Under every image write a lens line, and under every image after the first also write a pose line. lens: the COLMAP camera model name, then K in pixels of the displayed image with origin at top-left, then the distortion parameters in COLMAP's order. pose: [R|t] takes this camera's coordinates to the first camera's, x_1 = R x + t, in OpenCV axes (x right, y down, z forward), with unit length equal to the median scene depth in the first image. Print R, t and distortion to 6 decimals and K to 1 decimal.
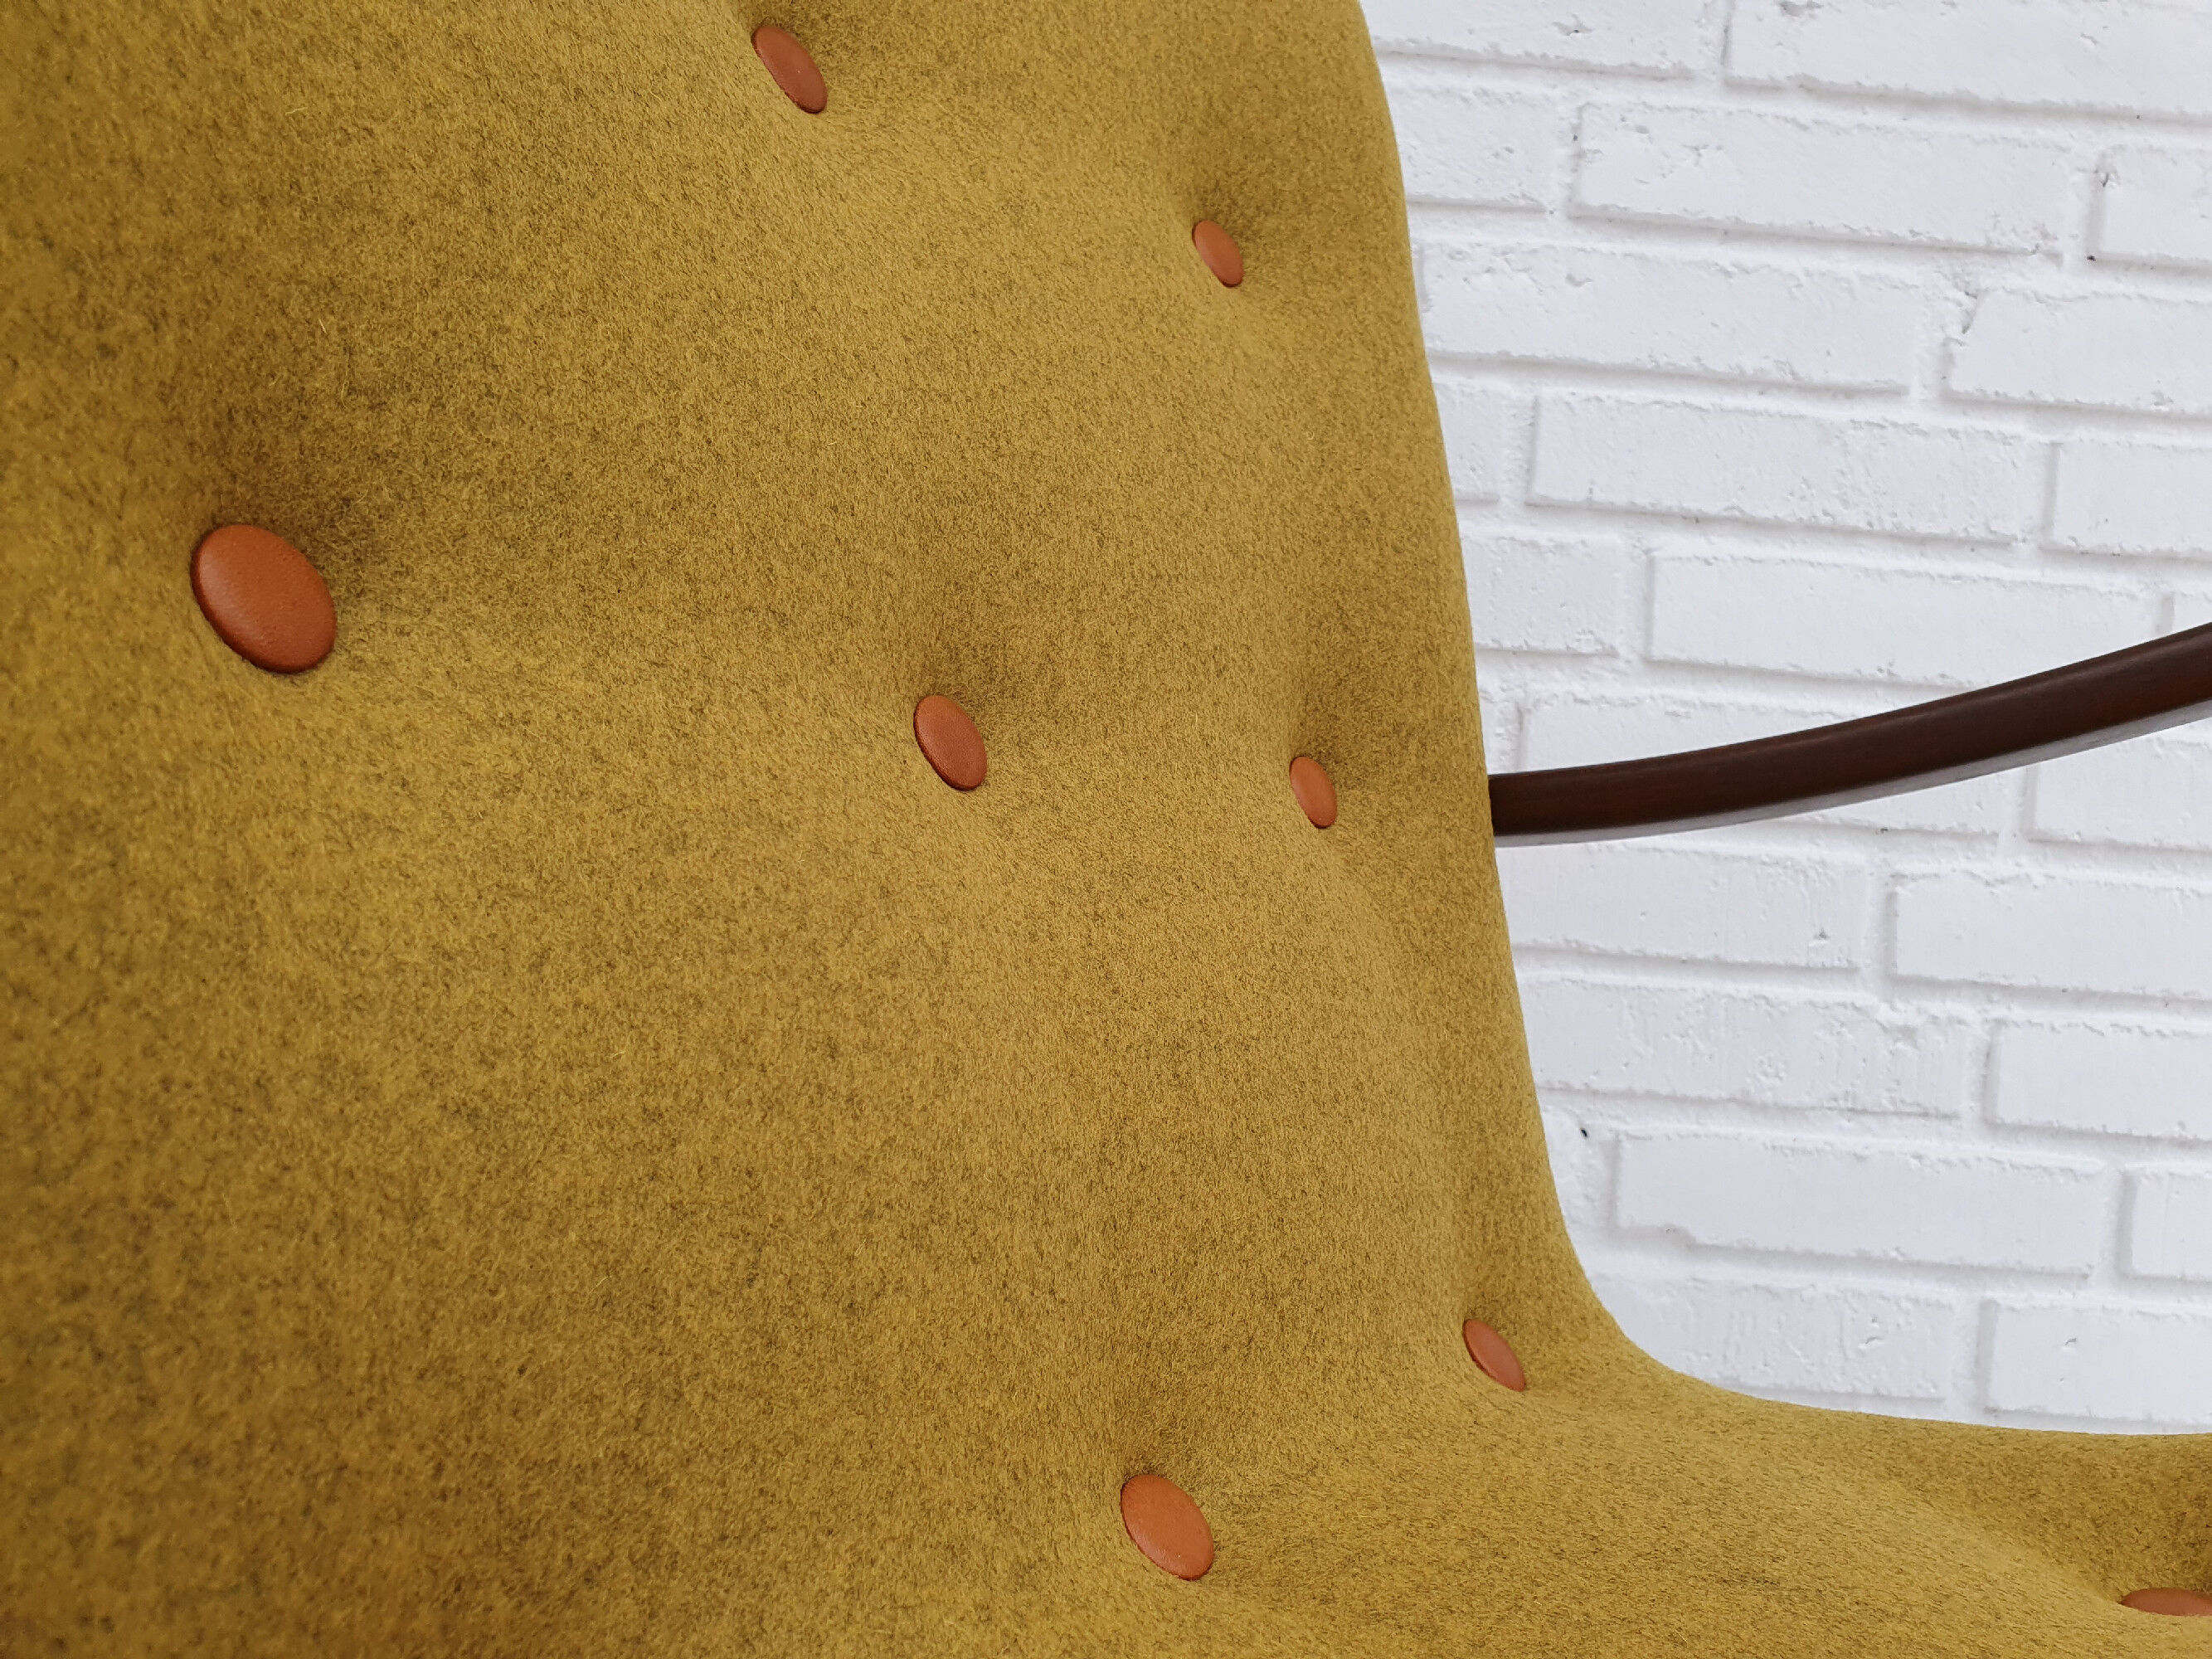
lens RADIAL K [[1726.2, 0, 1107.7], [0, 1726.2, 869.4], [0, 0, 1]] dist [-0.013825, 0.046524]
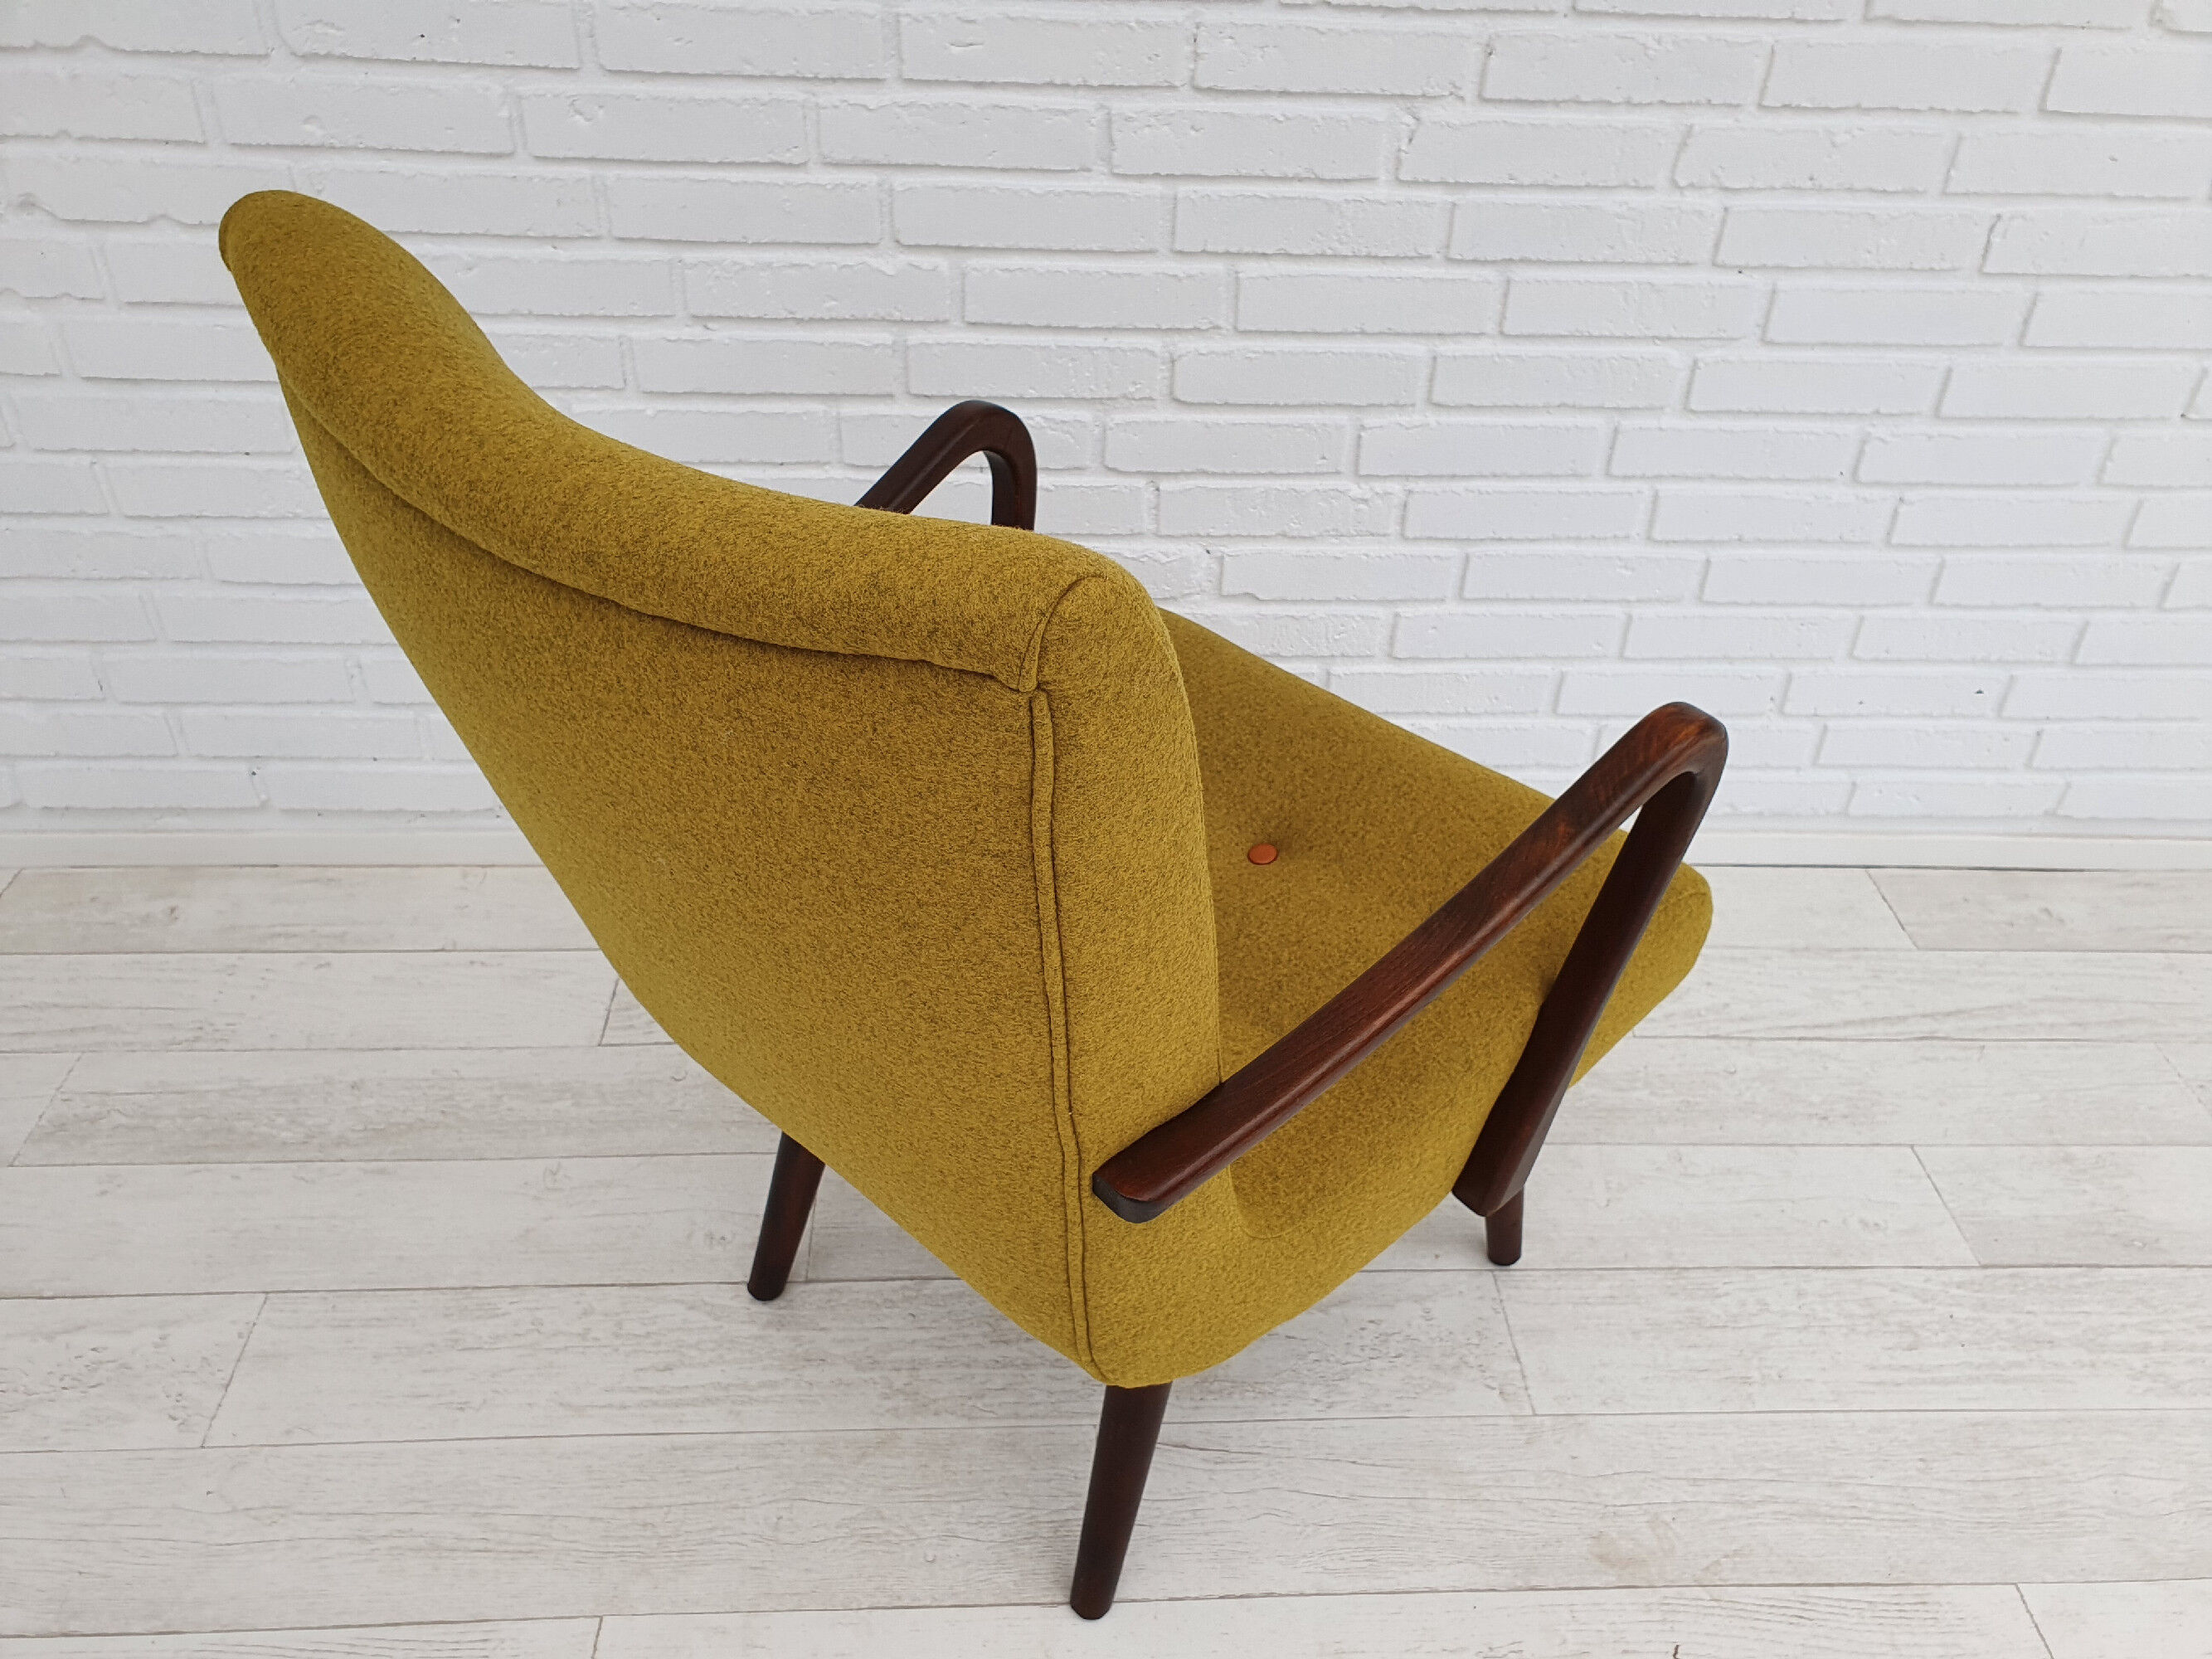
lens RADIAL K [[1726.2, 0, 1120.5], [0, 1726.2, 849.8], [0, 0, 1]] dist [-0.013825, 0.046524]
pose [[0.998271, -0.057677, 0.011289, 0.128127], [0.040316, 0.811798, 0.582545, -0.784550], [-0.042764, -0.581082, 0.812720, -0.908924]]
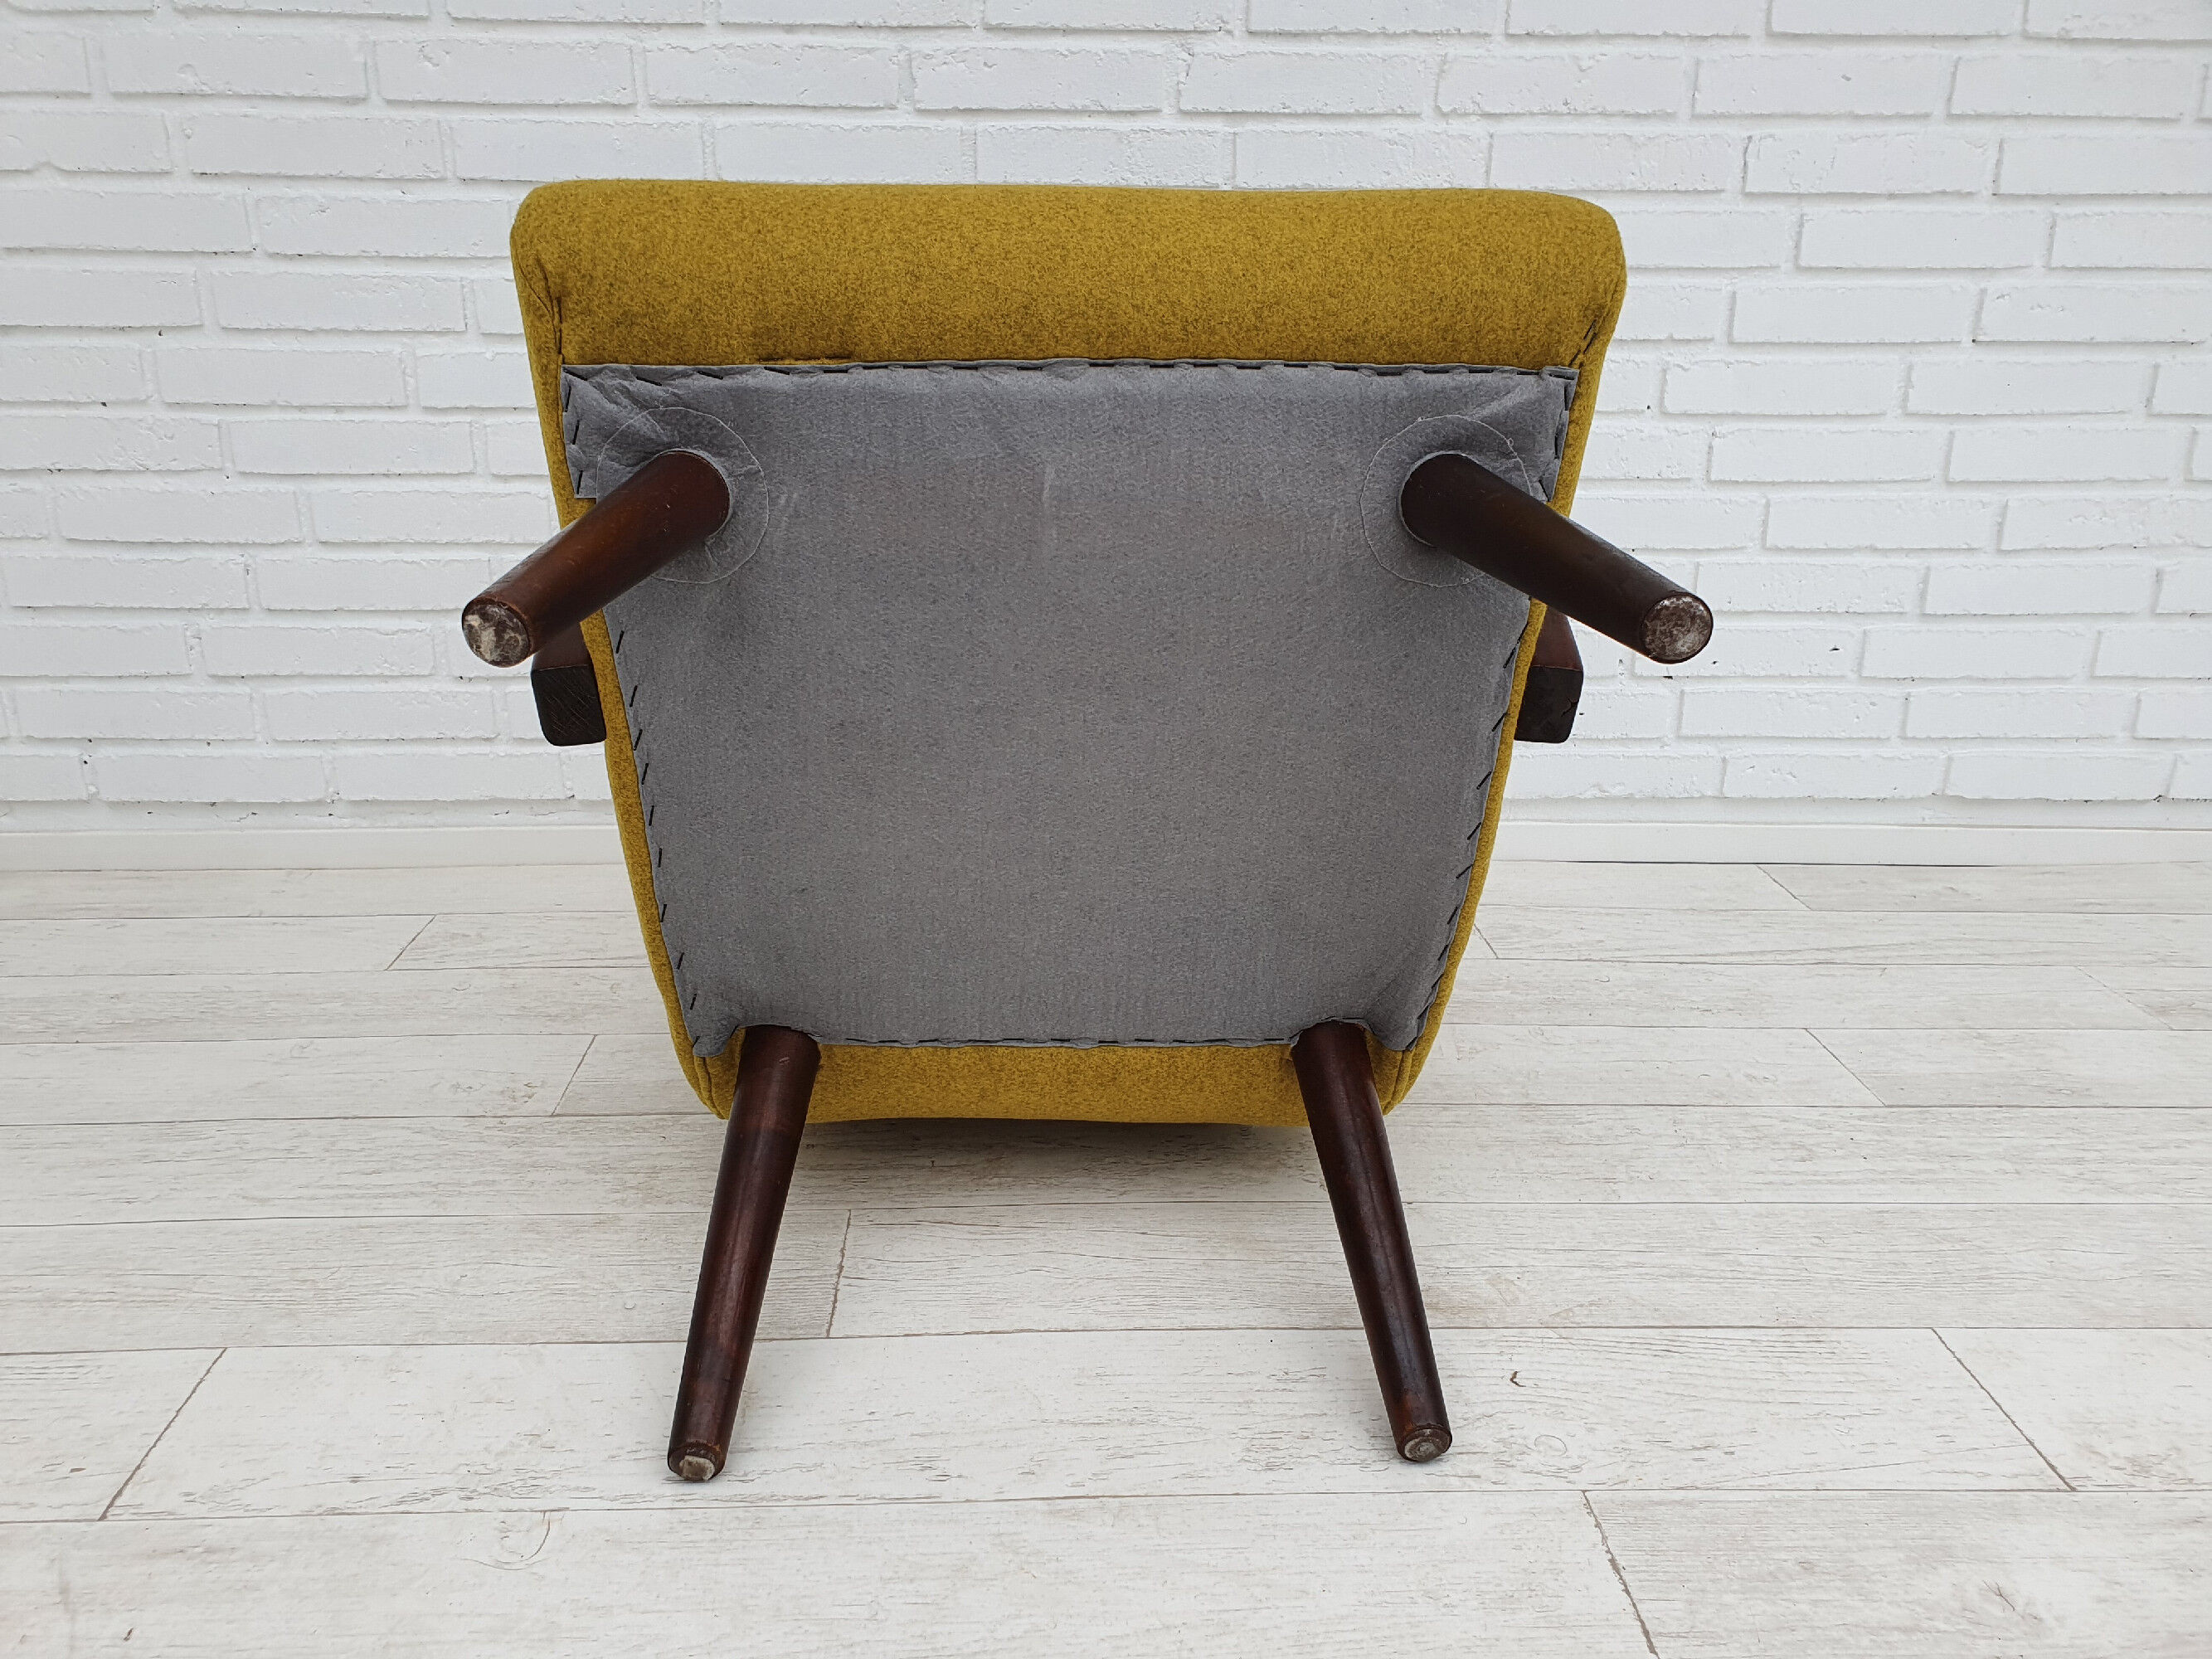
lens RADIAL K [[1726.2, 0, 1088.1], [0, 1726.2, 849.5], [0, 0, 1]] dist [-0.013825, 0.046524]
pose [[0.996999, -0.077372, 0.002577, 0.310109], [0.072937, 0.949965, 0.303723, -0.077200], [-0.025948, -0.302623, 0.952757, -1.168762]]
